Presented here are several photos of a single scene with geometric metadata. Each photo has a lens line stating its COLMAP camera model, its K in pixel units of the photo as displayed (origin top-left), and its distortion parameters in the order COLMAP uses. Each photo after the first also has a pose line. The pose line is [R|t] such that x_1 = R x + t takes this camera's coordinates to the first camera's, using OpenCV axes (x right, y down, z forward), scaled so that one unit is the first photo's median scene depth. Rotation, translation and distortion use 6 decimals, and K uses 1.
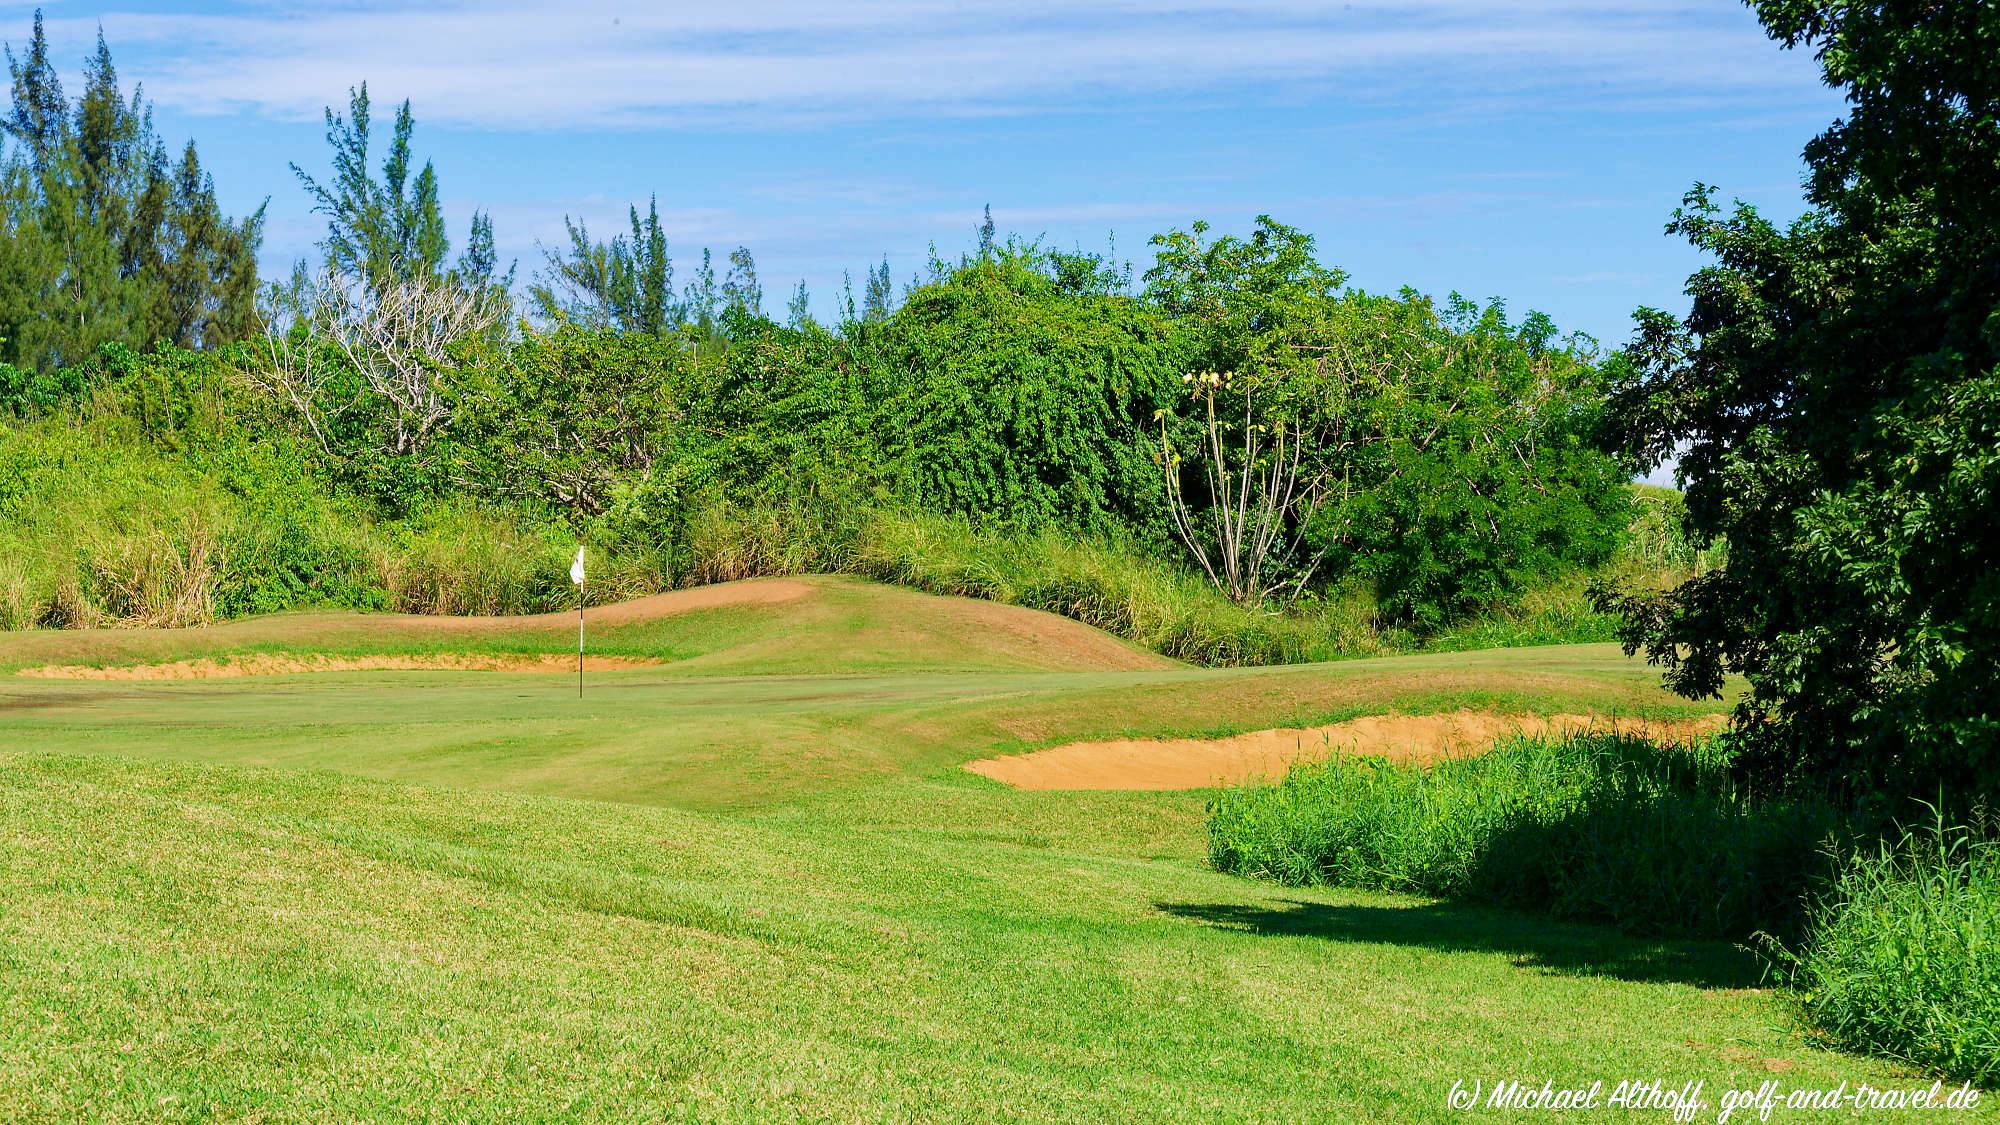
lens RADIAL K [[5575.1, 0, 1000.1], [0, 5575.1, 562.1], [0, 0, 1]] dist [0.067150, 0.000000]
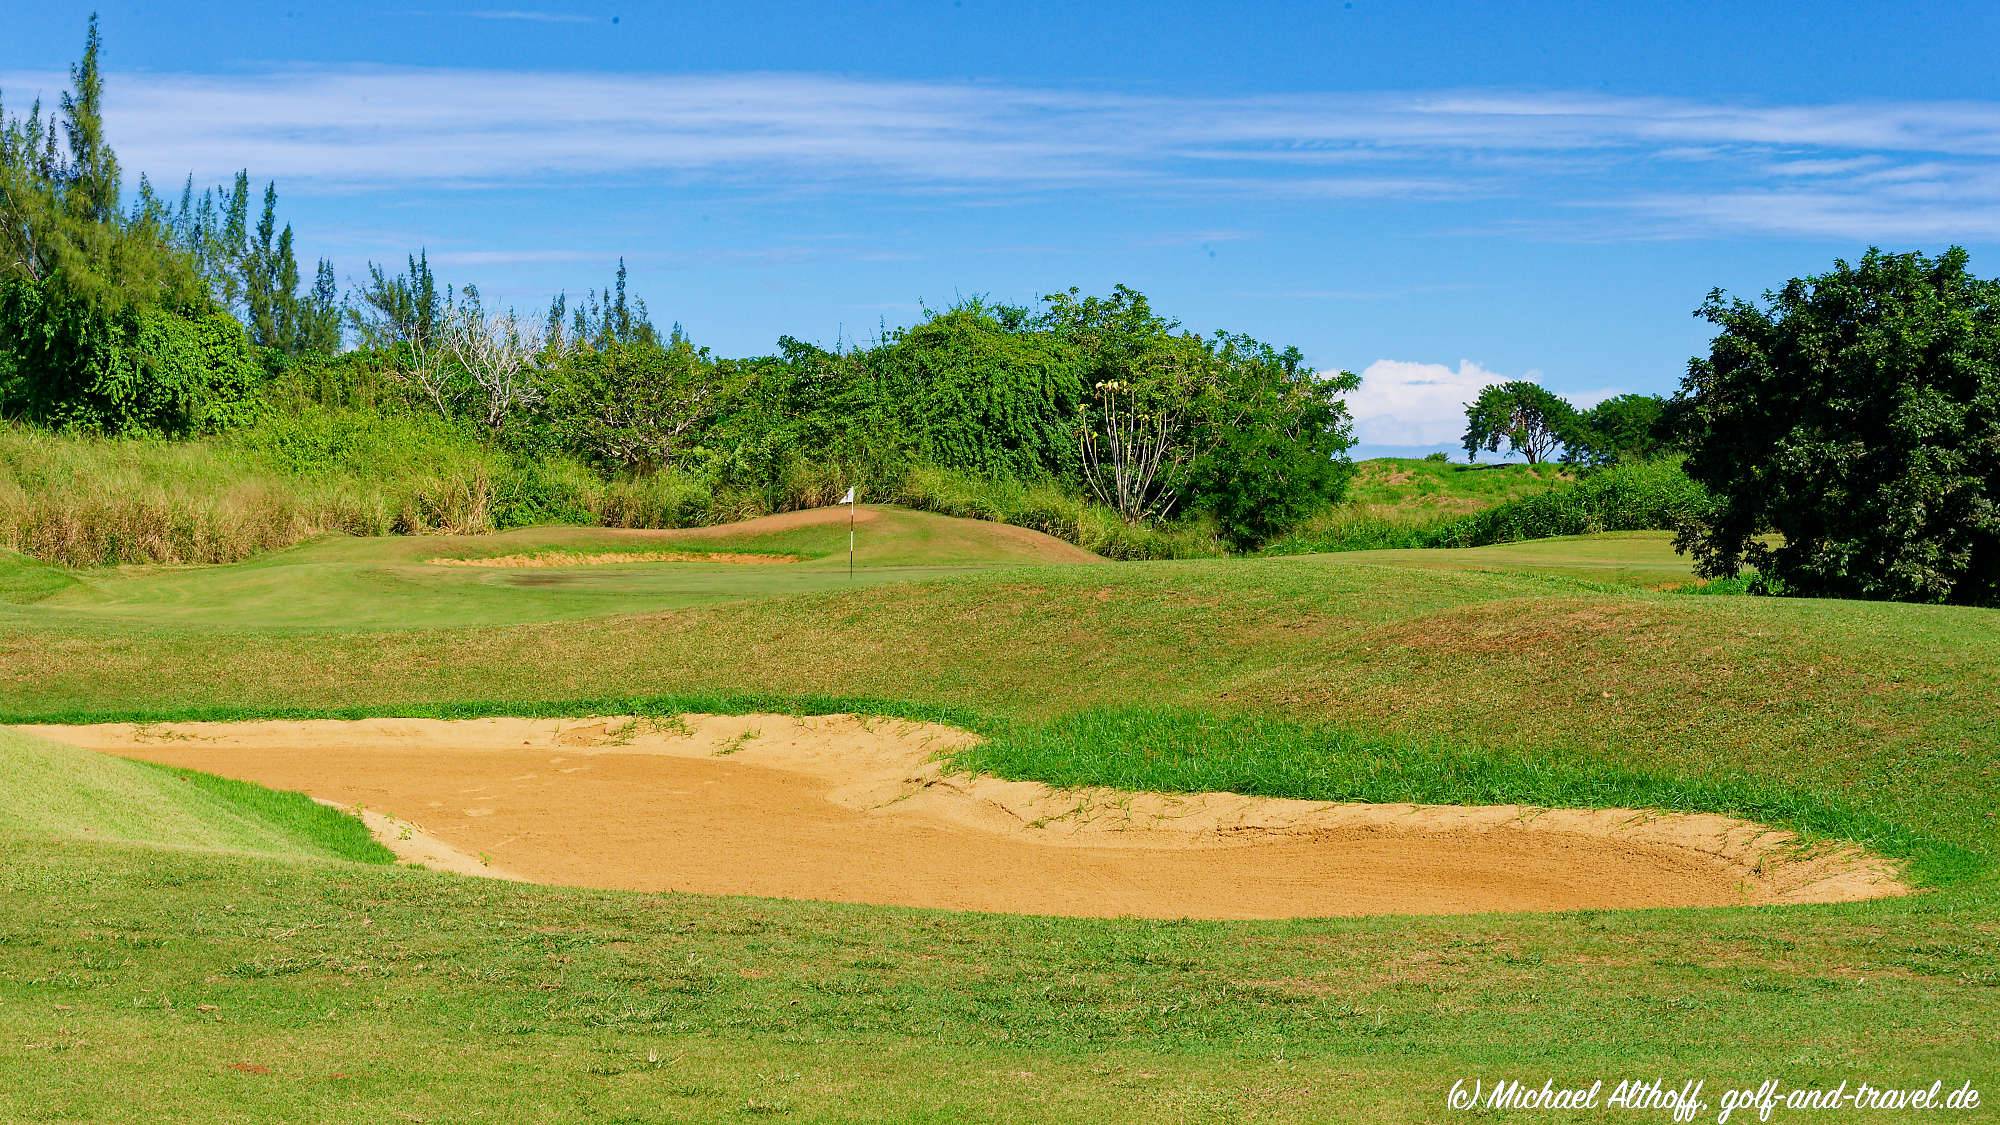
lens RADIAL K [[3821.3, 0, 999.9], [0, 3821.3, 566.8], [0, 0, 1]] dist [0.084436, 0.000000]
pose [[0.987174, 0.004451, 0.159589, -0.169602], [-0.007407, 0.999812, 0.017933, 0.000226], [-0.159479, -0.018886, 0.987021, -0.093982]]
